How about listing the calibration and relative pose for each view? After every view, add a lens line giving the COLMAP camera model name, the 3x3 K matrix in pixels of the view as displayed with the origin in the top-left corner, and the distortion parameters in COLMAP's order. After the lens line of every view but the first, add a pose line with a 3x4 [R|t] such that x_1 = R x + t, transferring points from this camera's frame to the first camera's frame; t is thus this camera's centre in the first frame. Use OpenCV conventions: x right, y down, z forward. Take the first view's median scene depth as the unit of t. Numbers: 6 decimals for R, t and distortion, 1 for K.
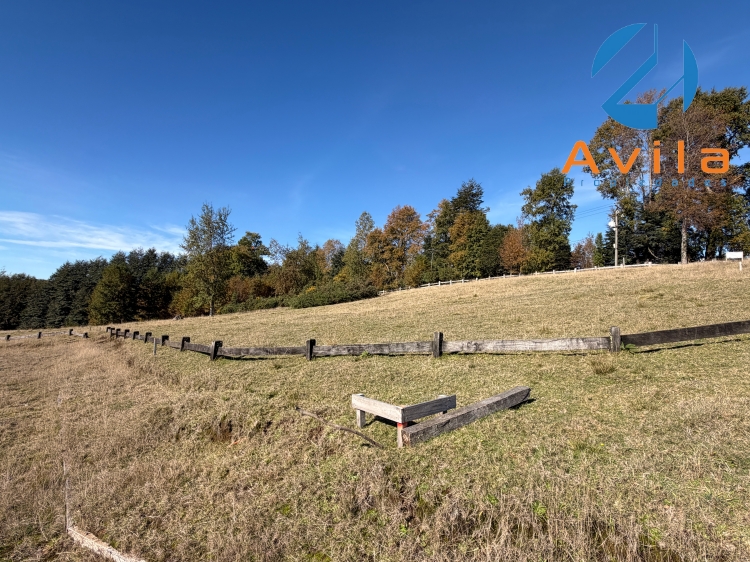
lens RADIAL K [[370.8, 0, 376.9], [0, 370.8, 283.3], [0, 0, 1]] dist [-0.000577, -0.001307]
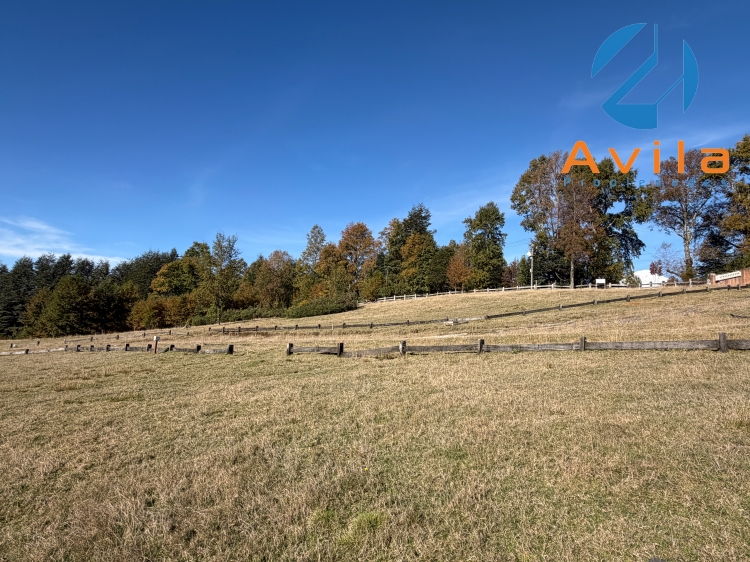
lens RADIAL K [[455.1, 0, 376.6], [0, 455.1, 280.0], [0, 0, 1]] dist [0.002475, 0.000706]
pose [[0.982842, 0.014225, 0.183901, -0.134780], [-0.008716, 0.999490, -0.030726, -0.009621], [-0.184244, 0.028596, 0.982464, -0.339234]]
